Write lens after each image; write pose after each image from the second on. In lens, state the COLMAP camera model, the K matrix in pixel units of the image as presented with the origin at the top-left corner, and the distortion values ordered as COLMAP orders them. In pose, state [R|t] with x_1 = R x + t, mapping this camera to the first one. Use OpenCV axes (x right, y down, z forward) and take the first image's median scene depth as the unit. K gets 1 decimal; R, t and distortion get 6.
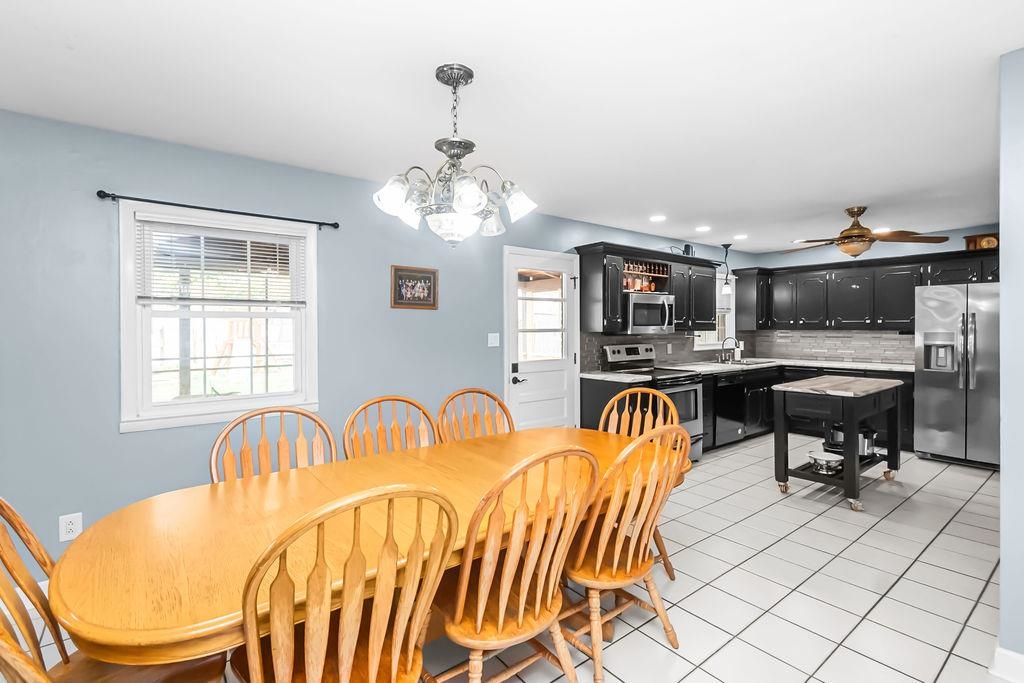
lens RADIAL K [[471.5, 0, 512.0], [0, 471.5, 341.5], [0, 0, 1]] dist [0.005663, 0.000356]
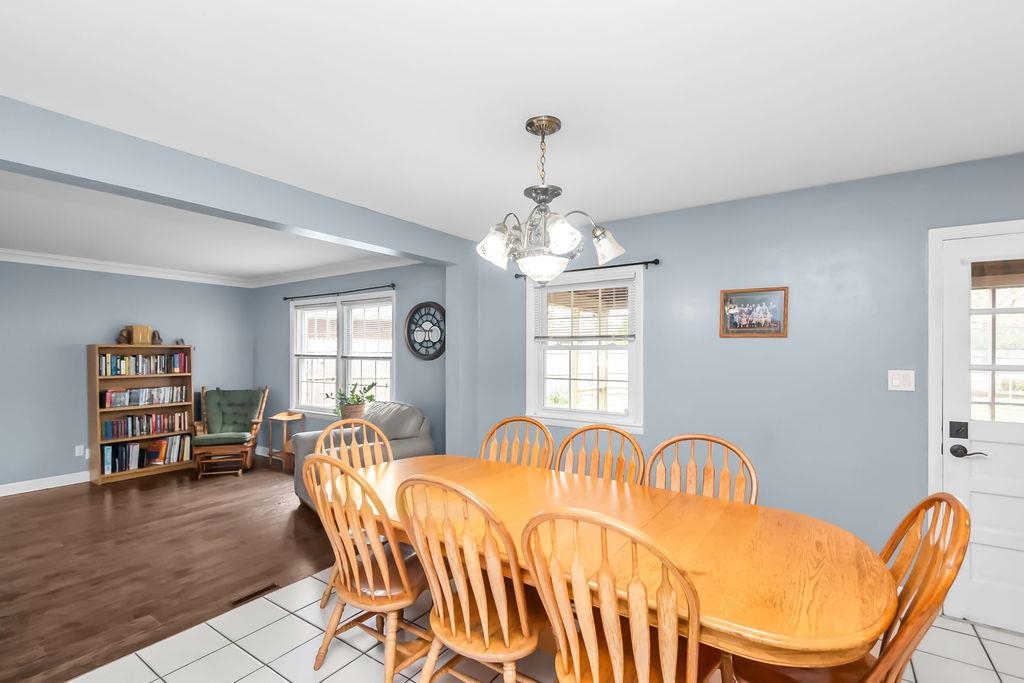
lens RADIAL K [[461.8, 0, 516.3], [0, 461.8, 357.2], [0, 0, 1]] dist [0.000264, 0.000043]
pose [[0.317816, 0.013567, -0.948055, 0.307127], [-0.032896, 0.999453, 0.003275, -0.015446], [0.947581, 0.030146, 0.318089, 0.230046]]
